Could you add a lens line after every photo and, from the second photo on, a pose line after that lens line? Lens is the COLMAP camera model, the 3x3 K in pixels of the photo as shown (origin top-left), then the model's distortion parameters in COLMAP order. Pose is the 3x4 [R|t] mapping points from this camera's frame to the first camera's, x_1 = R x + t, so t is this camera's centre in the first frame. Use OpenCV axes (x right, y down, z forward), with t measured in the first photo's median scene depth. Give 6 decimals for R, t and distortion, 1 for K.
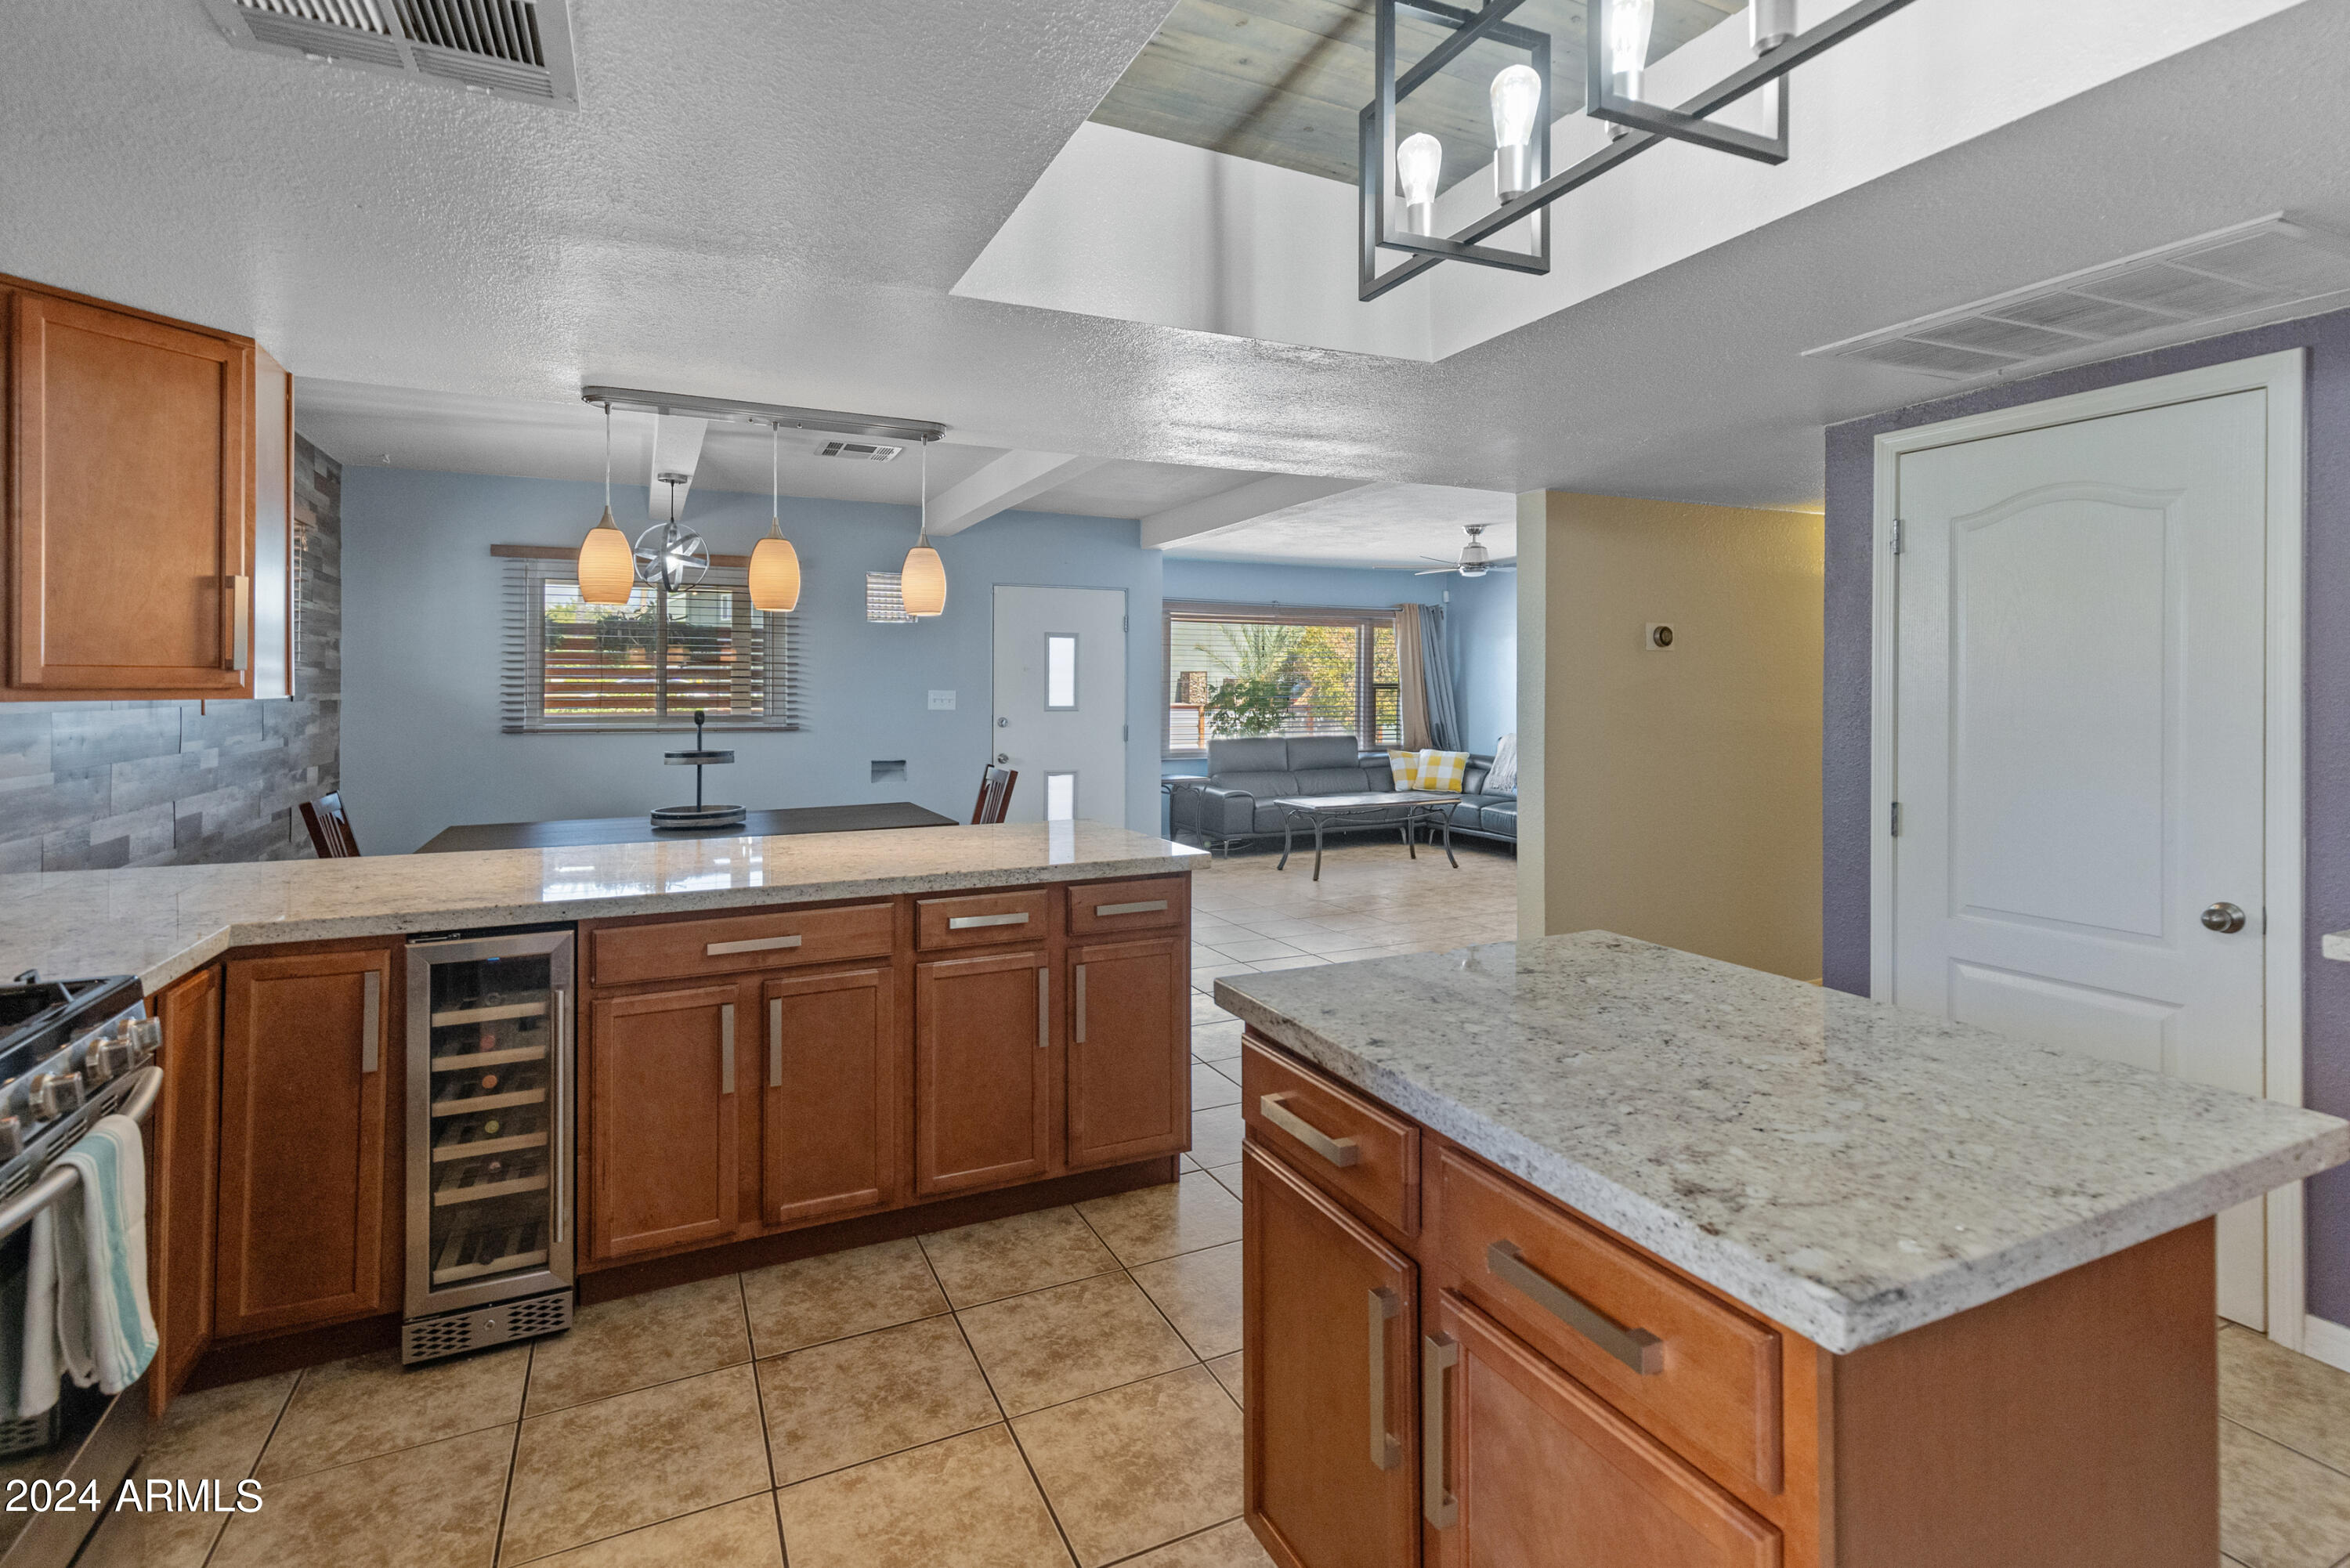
lens RADIAL K [[1129.4, 0, 1190.1], [0, 1129.4, 689.3], [0, 0, 1]] dist [0.012728, -0.000587]
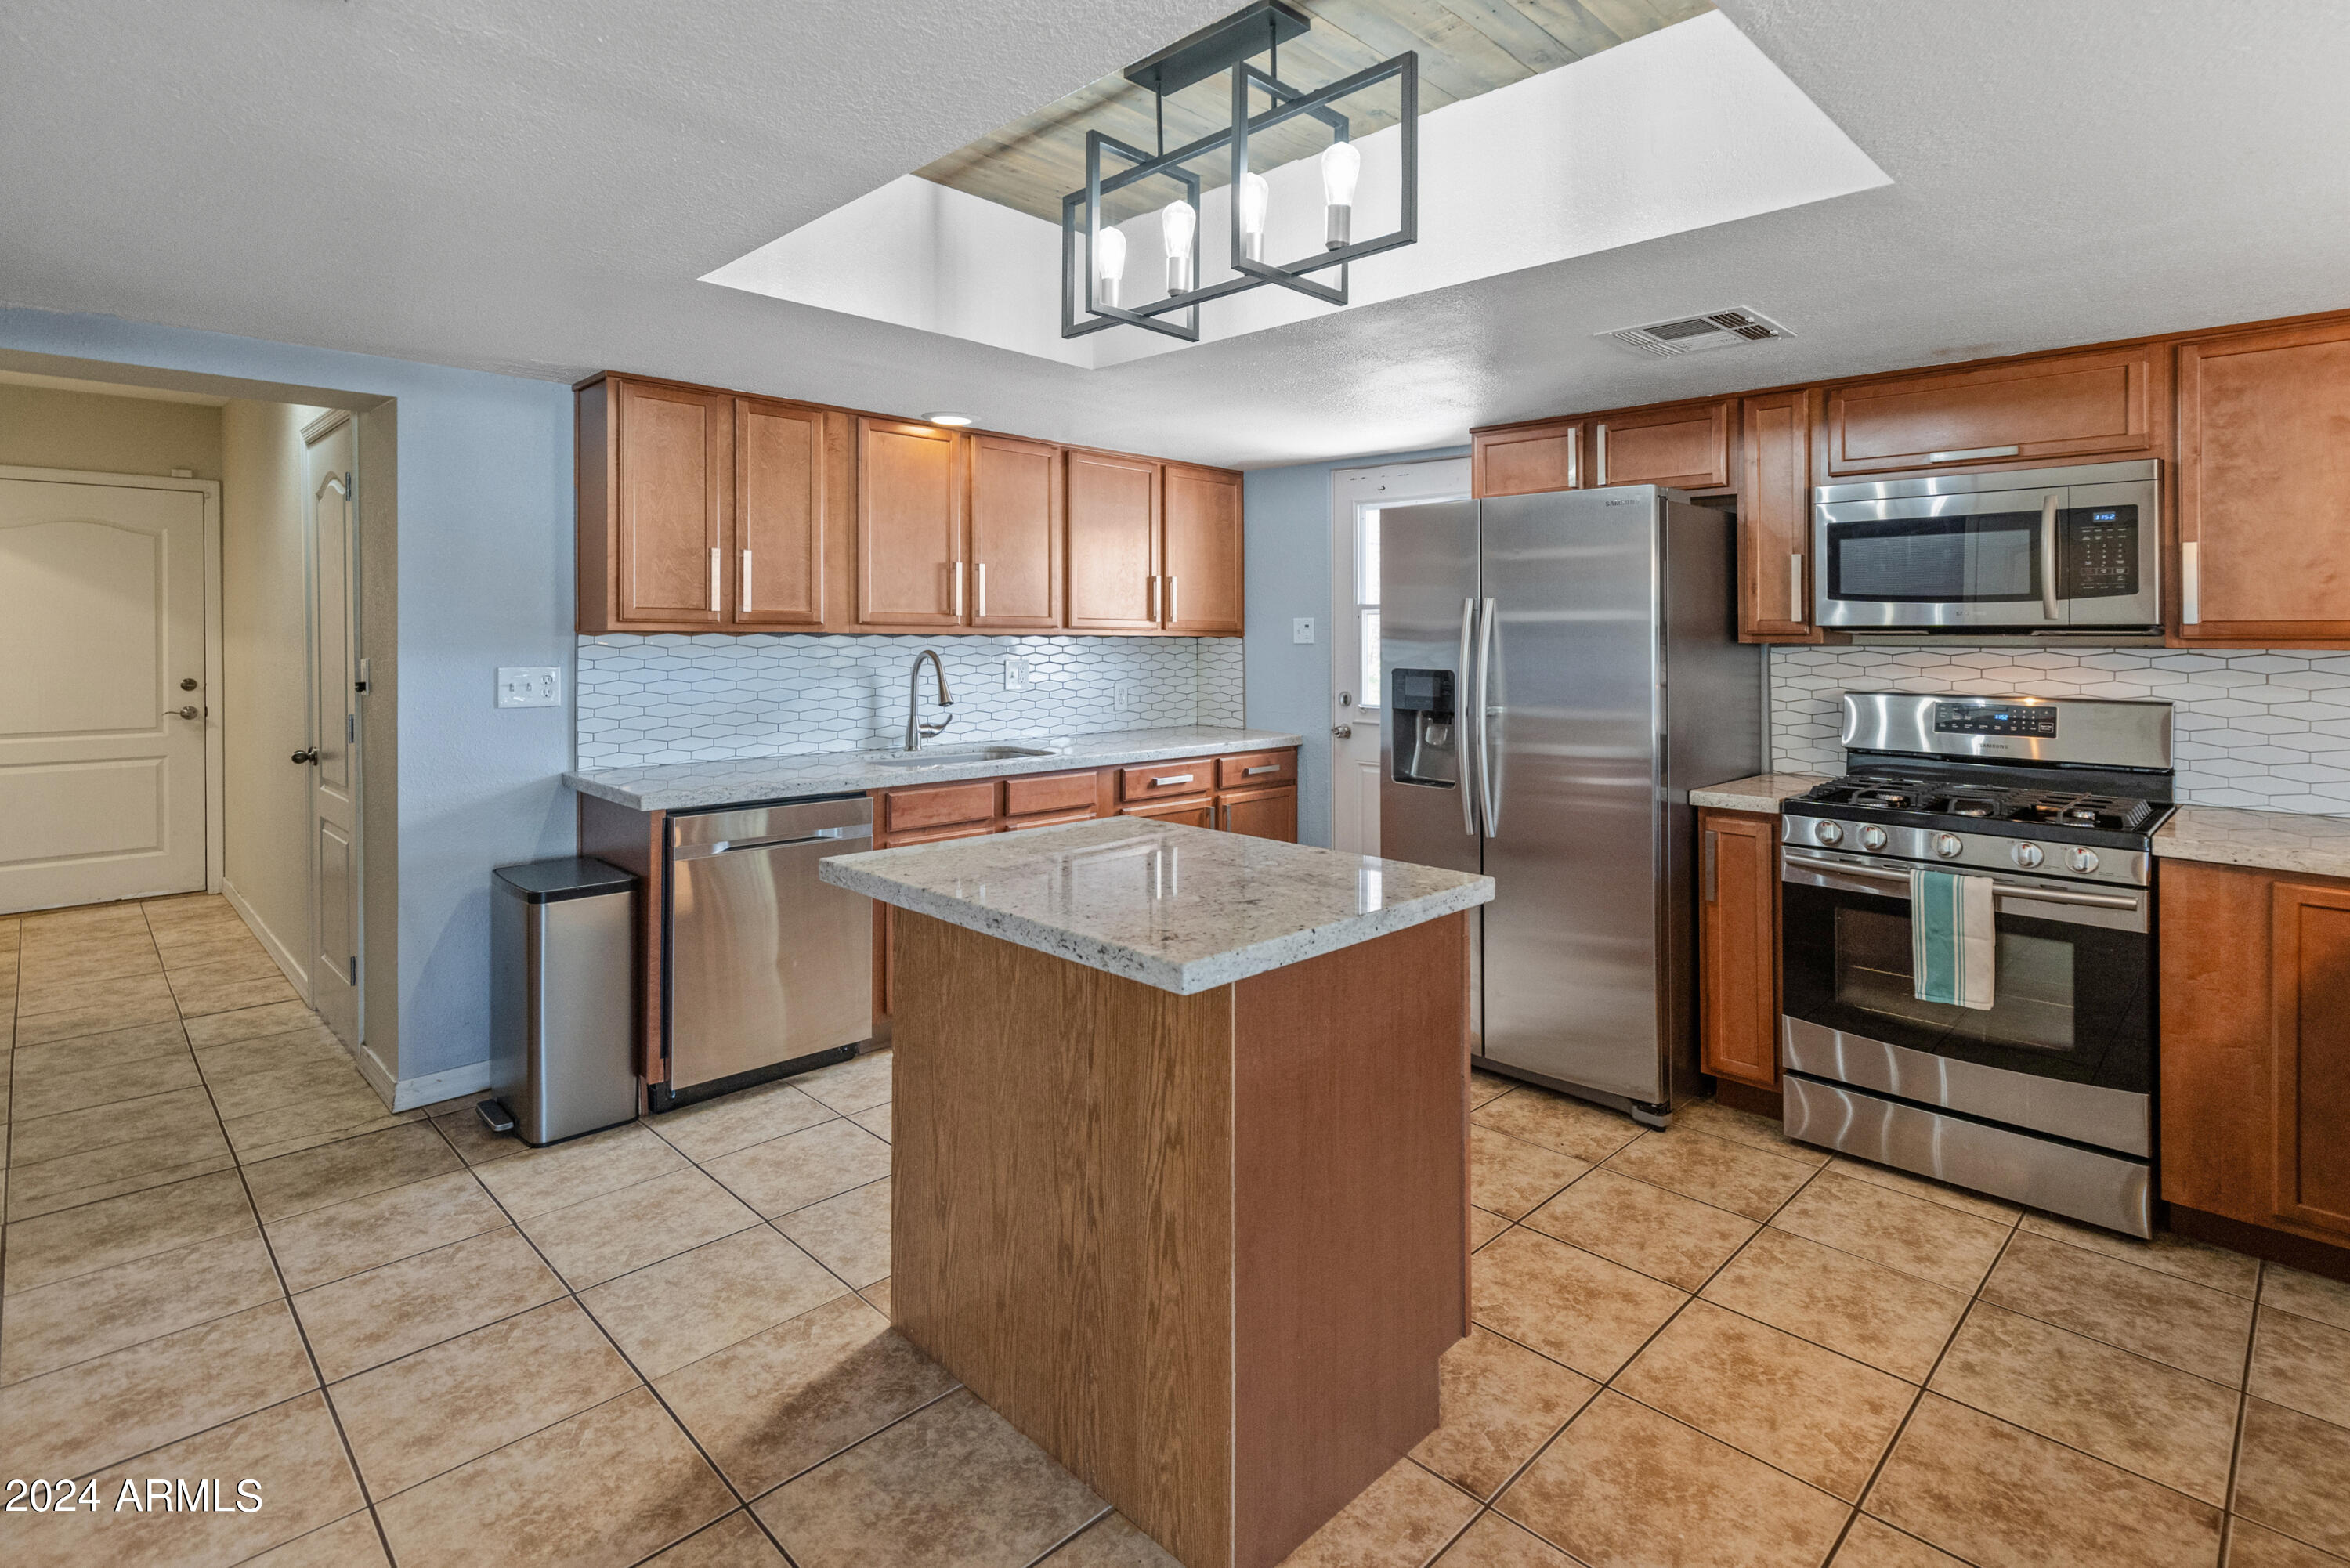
lens RADIAL K [[1156.1, 0, 1192.2], [0, 1156.1, 636.9], [0, 0, 1]] dist [0.006022, -0.000796]
pose [[-0.943190, -0.003835, -0.332231, 0.217297], [-0.006014, 0.999967, 0.005529, -0.000282], [0.332199, 0.007213, -0.943182, 0.606178]]
